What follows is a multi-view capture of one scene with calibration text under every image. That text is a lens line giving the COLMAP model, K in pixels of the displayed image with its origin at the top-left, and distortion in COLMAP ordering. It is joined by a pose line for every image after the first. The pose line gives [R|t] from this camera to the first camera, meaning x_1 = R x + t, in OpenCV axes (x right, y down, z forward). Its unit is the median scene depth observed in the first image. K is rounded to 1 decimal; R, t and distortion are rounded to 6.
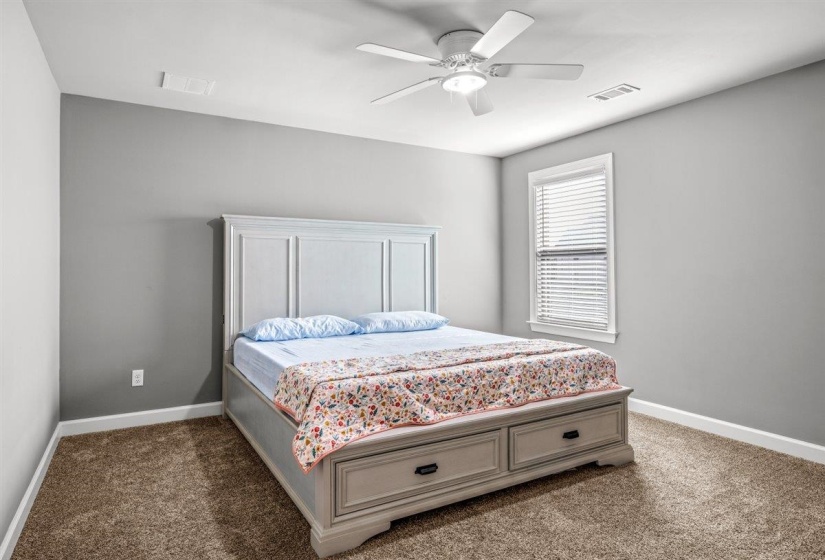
lens RADIAL K [[480.6, 0, 401.7], [0, 480.6, 276.1], [0, 0, 1]] dist [-0.003499, -0.000168]
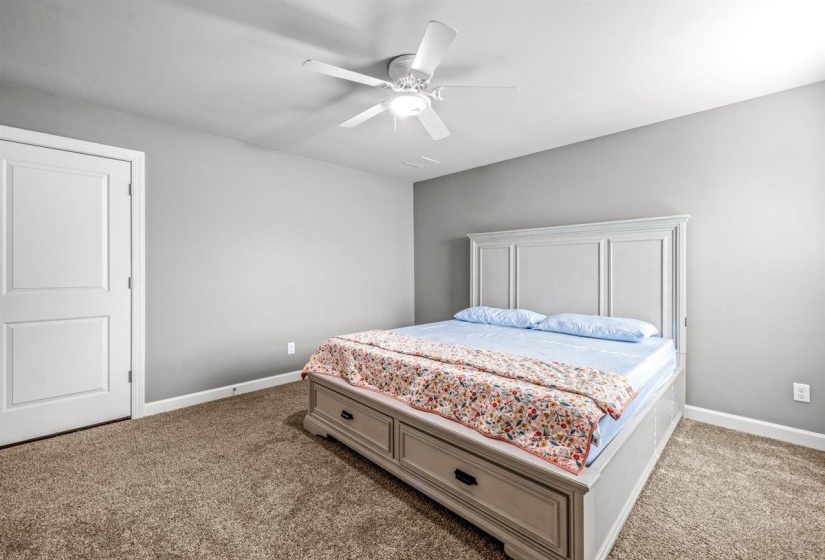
lens RADIAL K [[349.2, 0, 411.0], [0, 349.2, 274.9], [0, 0, 1]] dist [-0.002353, -0.000177]
pose [[0.262528, 0.013103, -0.964836, 0.835372], [-0.012468, 0.999870, 0.010186, -0.013328], [0.964844, 0.009355, 0.262657, 0.710107]]
